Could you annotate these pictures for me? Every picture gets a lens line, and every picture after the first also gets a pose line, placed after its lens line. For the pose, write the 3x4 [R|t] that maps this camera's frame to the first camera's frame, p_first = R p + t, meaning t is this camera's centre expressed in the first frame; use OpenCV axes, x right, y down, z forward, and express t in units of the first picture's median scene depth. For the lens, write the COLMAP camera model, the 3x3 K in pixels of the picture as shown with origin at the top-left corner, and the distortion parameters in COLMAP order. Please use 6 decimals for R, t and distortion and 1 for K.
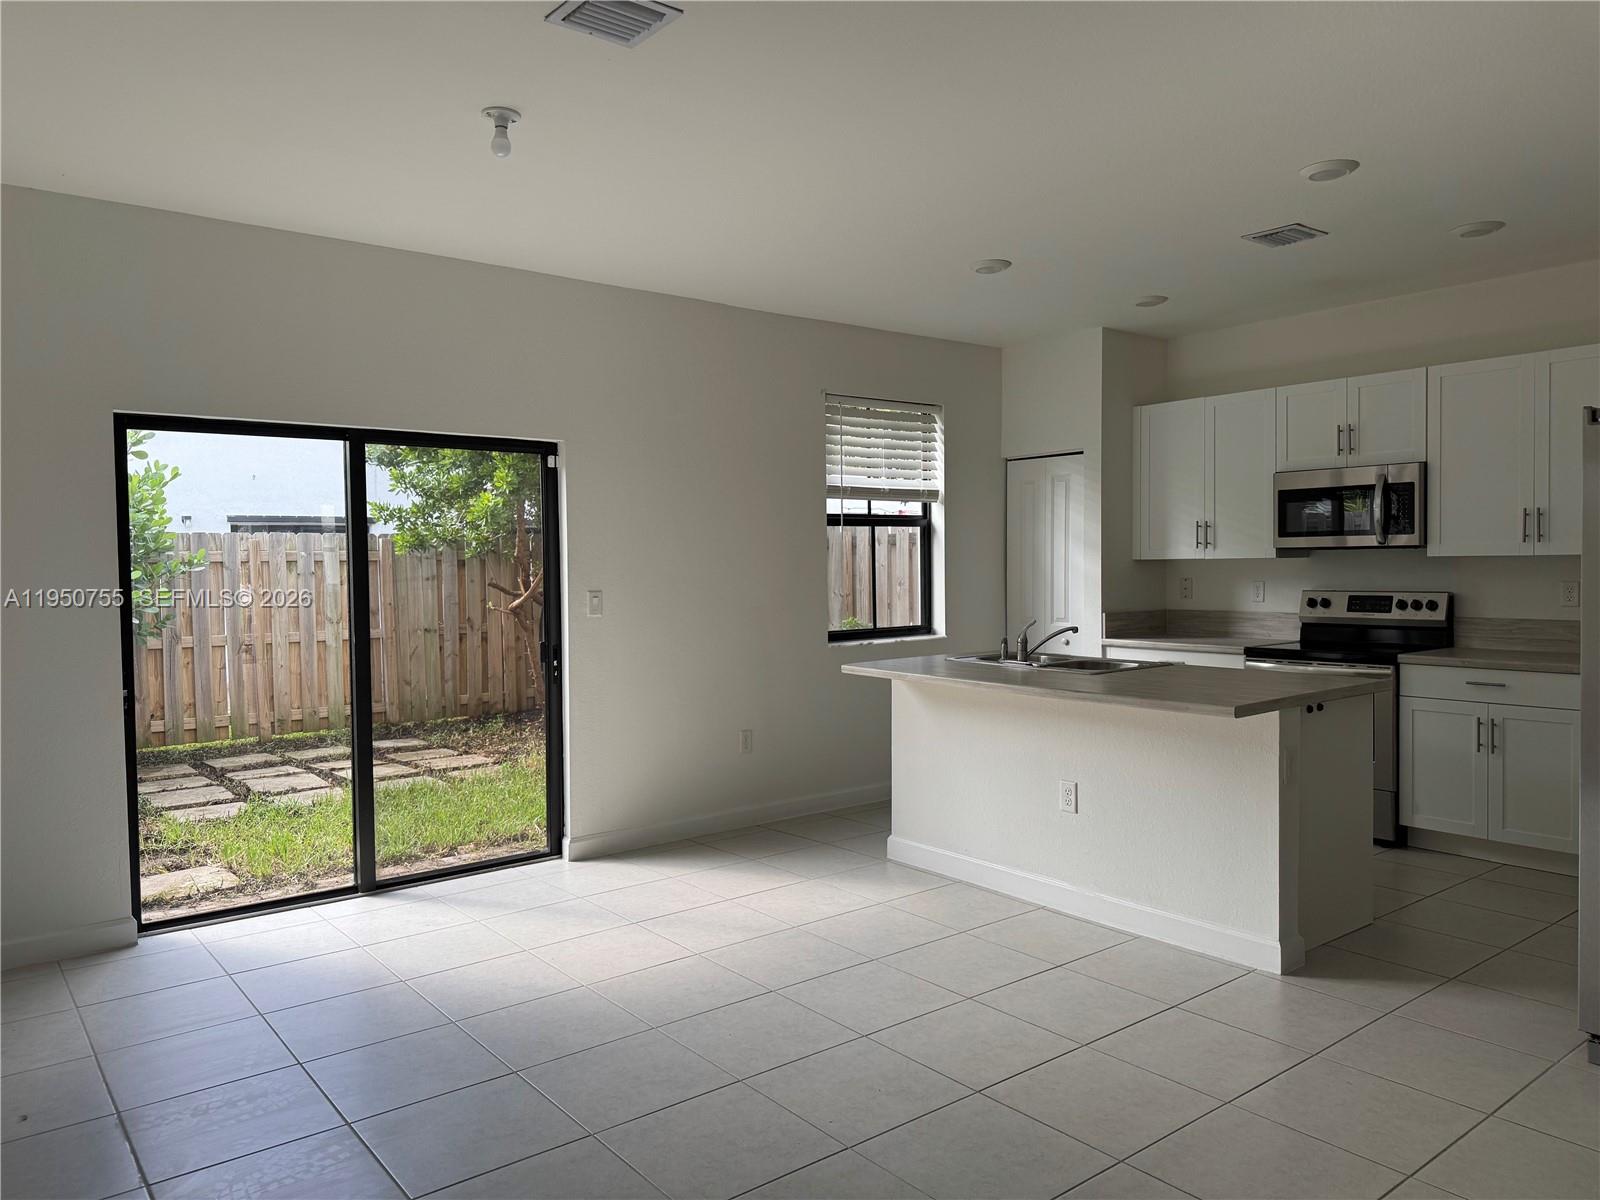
lens RADIAL K [[1110.3, 0, 800.0], [0, 1110.3, 600.0], [0, 0, 1]] dist [0.104938, -0.140896]
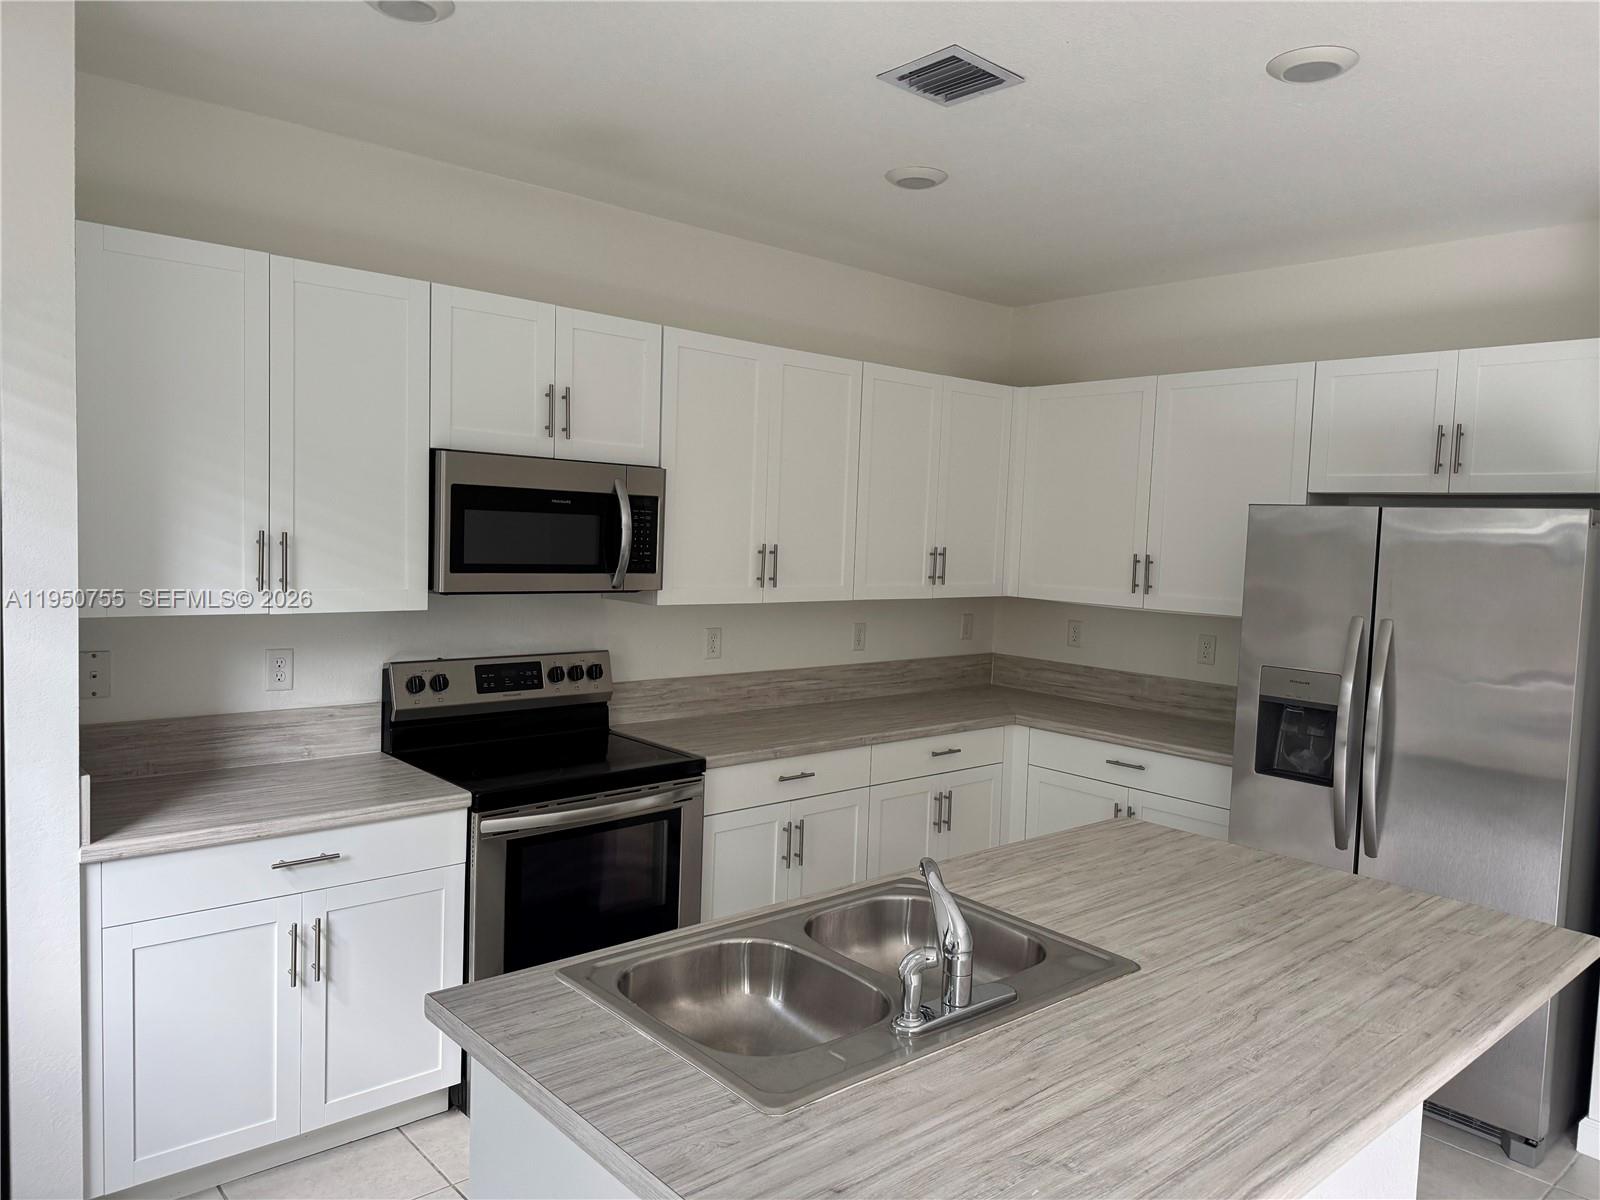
lens RADIAL K [[1111.7, 0, 800.0], [0, 1111.7, 600.0], [0, 0, 1]] dist [0.045131, -0.052502]
pose [[-0.058565, -0.057873, 0.996605, -0.103417], [-0.001314, 0.998322, 0.057895, -0.068874], [-0.998283, 0.002081, -0.058543, 0.811323]]
